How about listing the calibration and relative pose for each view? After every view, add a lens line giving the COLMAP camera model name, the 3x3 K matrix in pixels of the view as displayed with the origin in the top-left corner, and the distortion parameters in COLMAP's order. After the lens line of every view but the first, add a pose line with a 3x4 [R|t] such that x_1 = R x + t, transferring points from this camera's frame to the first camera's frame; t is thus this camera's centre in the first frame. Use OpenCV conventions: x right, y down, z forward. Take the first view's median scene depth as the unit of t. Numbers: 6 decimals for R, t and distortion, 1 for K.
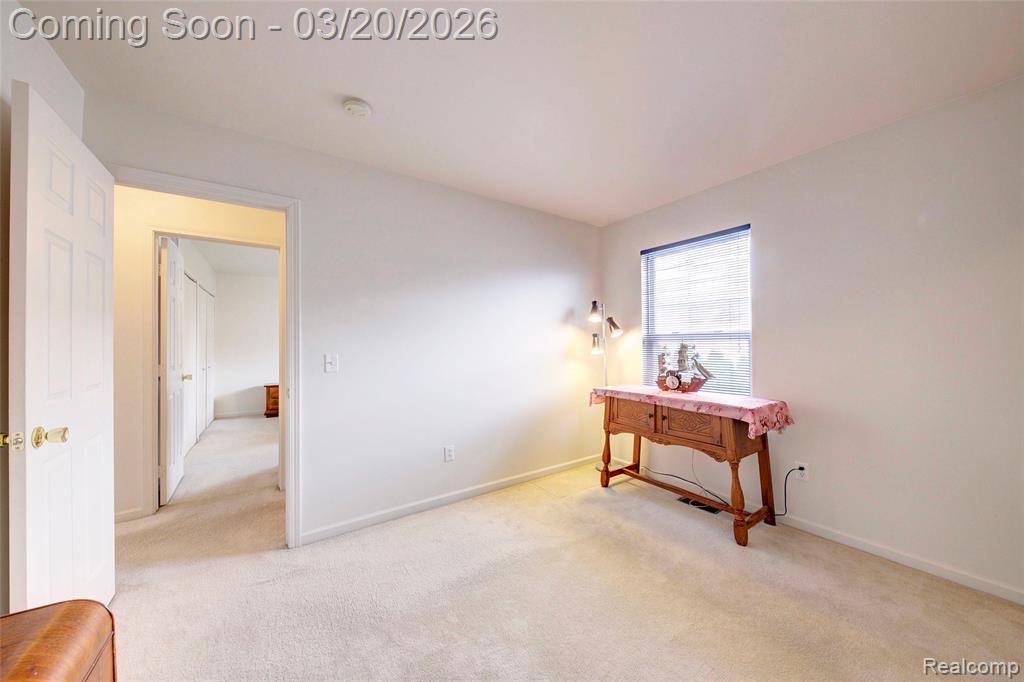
lens RADIAL K [[352.8, 0, 508.3], [0, 352.8, 344.2], [0, 0, 1]] dist [0.000773, -0.001647]
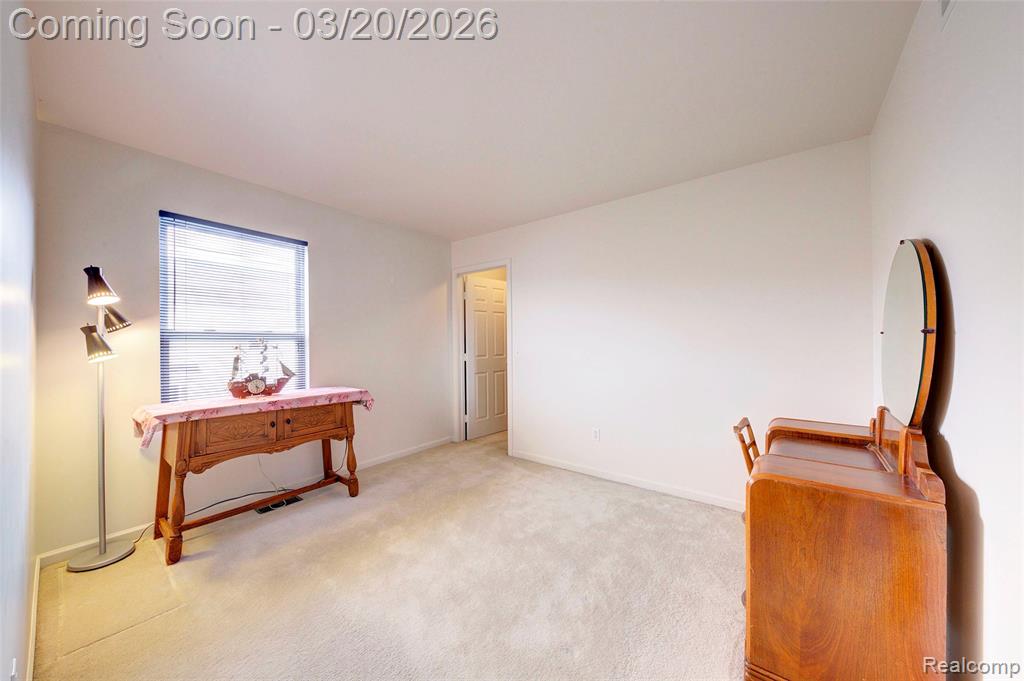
lens RADIAL K [[352.8, 0, 507.9], [0, 352.8, 341.3], [0, 0, 1]] dist [0.000773, -0.001647]
pose [[-0.314414, 0.006214, 0.949266, -0.615520], [0.002927, 0.999980, -0.005576, 0.000049], [-0.949282, 0.001025, -0.314426, 0.701214]]
